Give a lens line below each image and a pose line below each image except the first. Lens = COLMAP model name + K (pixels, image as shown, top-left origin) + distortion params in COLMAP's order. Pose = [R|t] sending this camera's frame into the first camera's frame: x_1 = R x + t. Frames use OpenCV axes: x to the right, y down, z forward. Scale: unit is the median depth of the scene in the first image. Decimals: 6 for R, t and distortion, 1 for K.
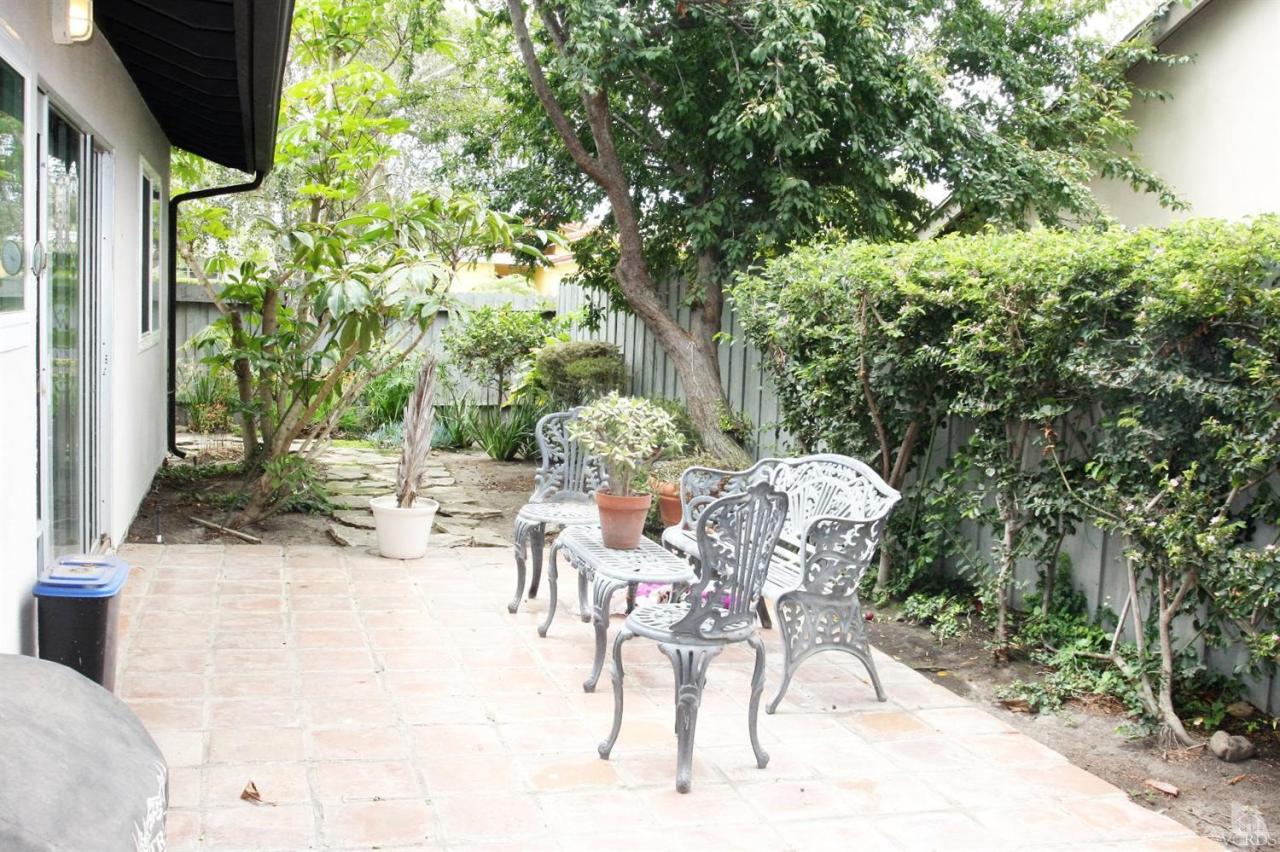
lens RADIAL K [[1258.8, 0, 640.3], [0, 1258.8, 425.4], [0, 0, 1]] dist [-0.015681, 0.000000]
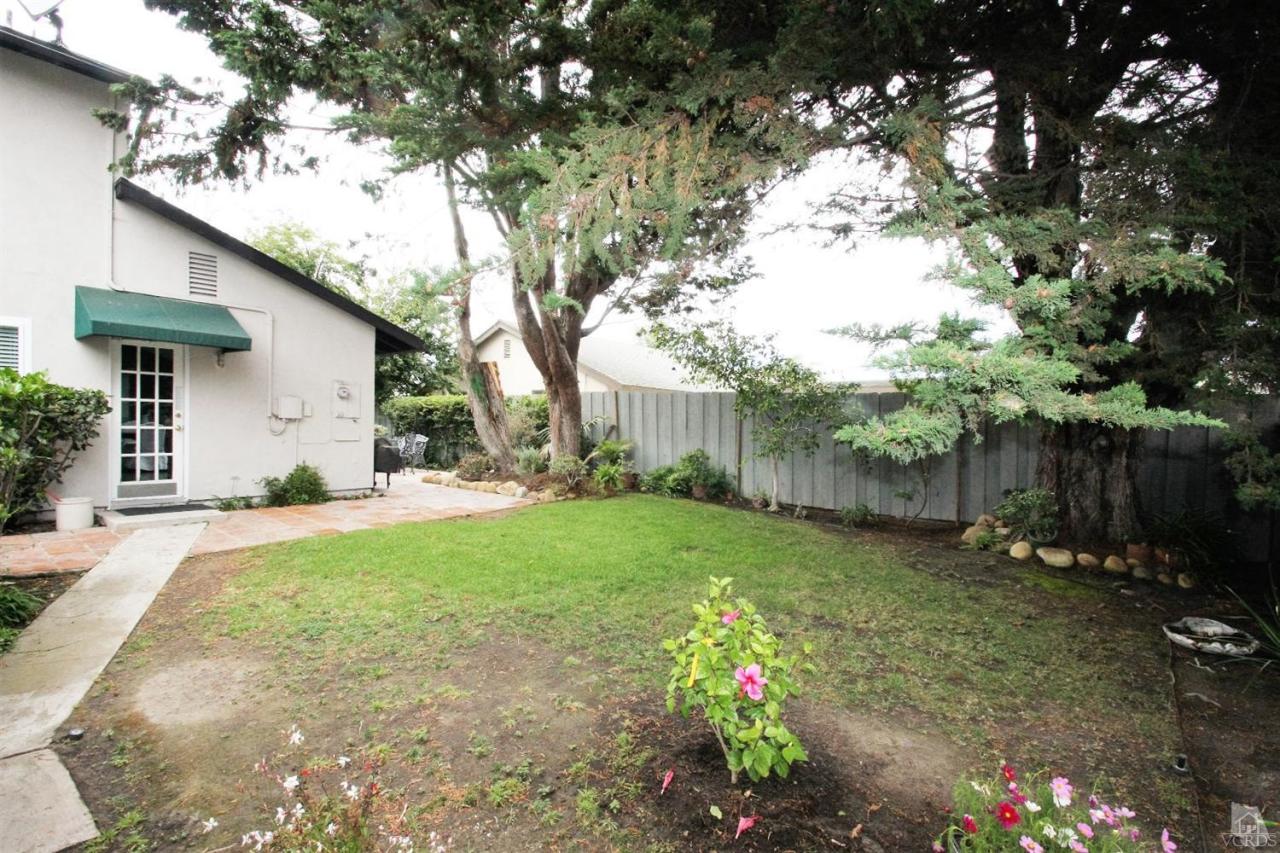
lens RADIAL K [[586.2, 0, 640.0], [0, 586.2, 418.4], [0, 0, 1]] dist [-0.000239, -0.000005]
pose [[0.806553, -0.040293, 0.589787, -0.544494], [0.083294, 0.995467, -0.045899, 0.142761], [-0.585264, 0.086146, 0.806253, -1.621421]]
